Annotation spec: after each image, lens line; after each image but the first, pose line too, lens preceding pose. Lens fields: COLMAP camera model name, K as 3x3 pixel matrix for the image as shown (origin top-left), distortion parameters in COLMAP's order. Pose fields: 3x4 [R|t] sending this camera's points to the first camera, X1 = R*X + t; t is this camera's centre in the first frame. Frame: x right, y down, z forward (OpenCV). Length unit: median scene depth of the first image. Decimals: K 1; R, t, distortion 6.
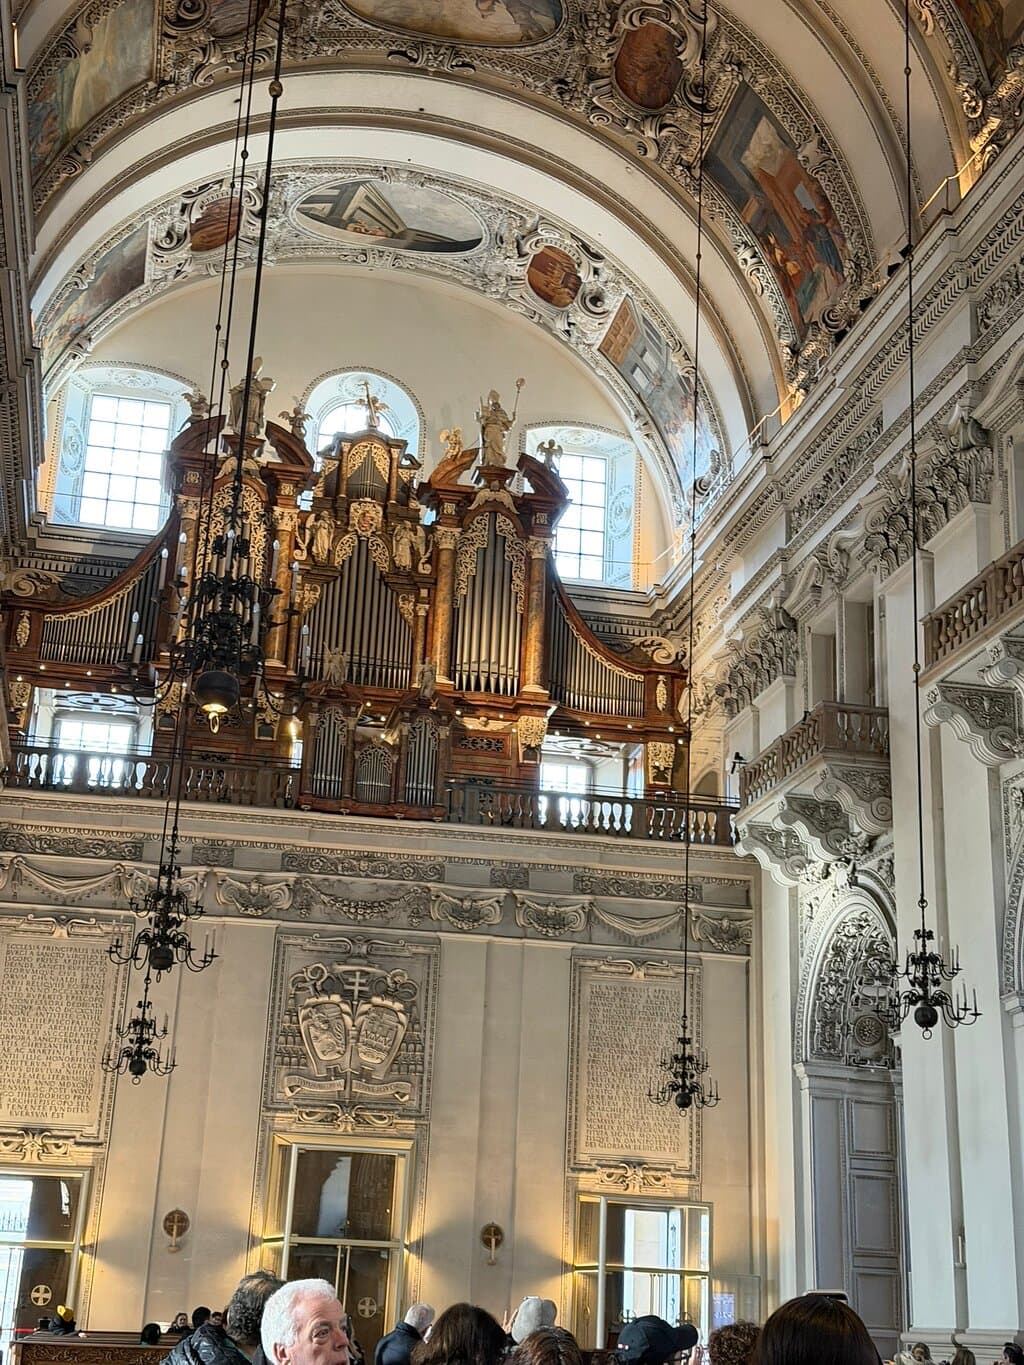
lens RADIAL K [[1872.1, 0, 512.0], [0, 1872.1, 682.5], [0, 0, 1]] dist [0.132979, -0.131954]
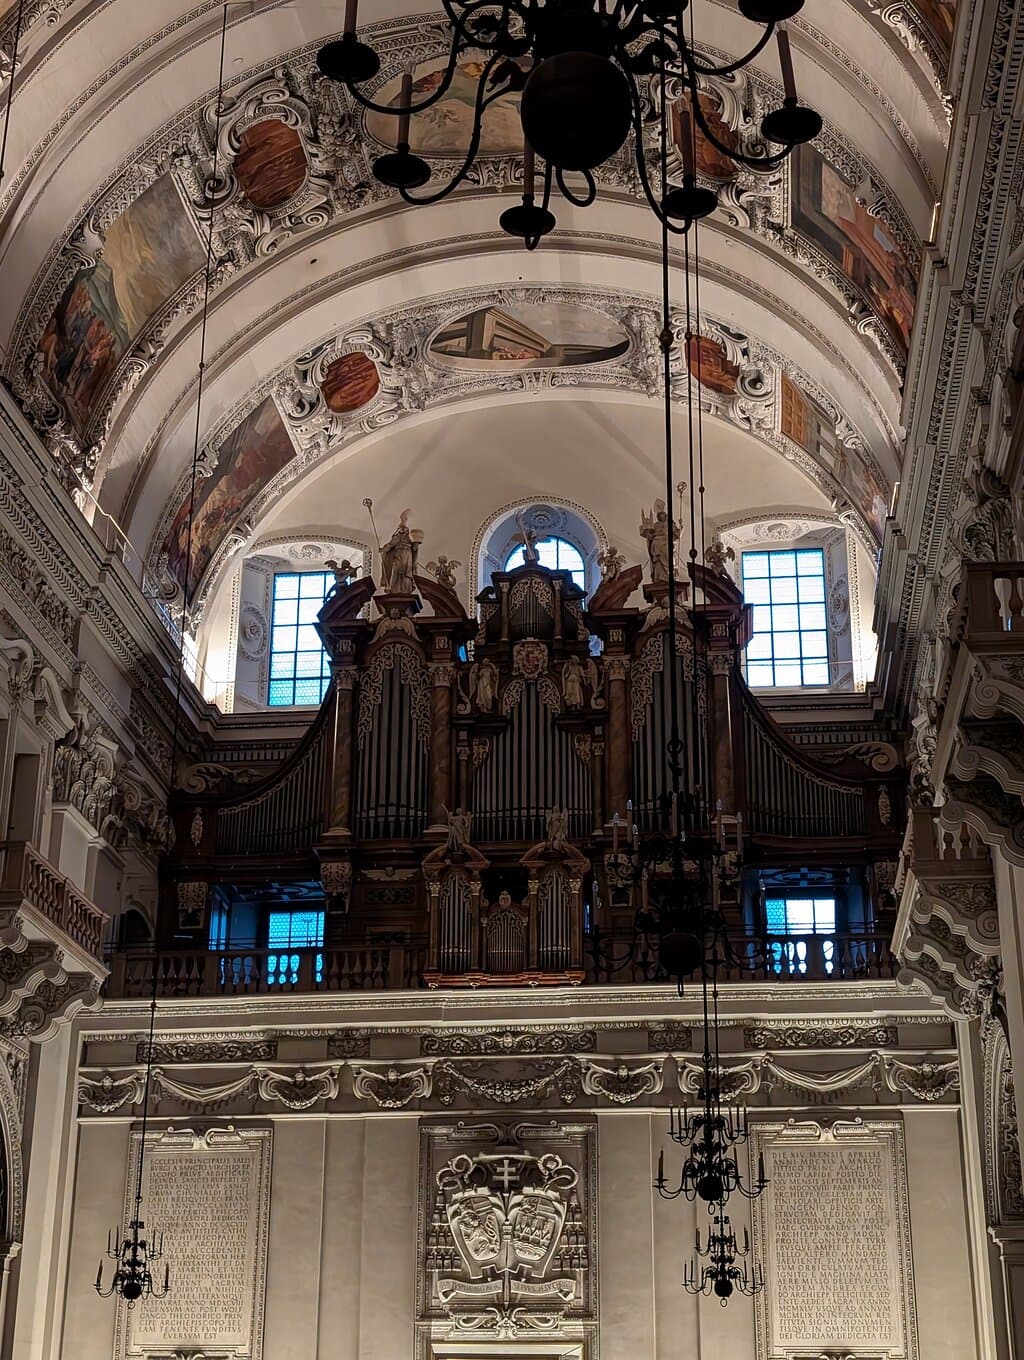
lens RADIAL K [[2070.5, 0, 512.0], [0, 2070.5, 680.0], [0, 0, 1]] dist [0.209953, -1.008765]
pose [[0.947536, -0.146153, -0.284280, 0.209108], [0.128128, 0.988436, -0.081106, 0.004785], [0.292846, 0.040427, 0.955305, 0.016450]]
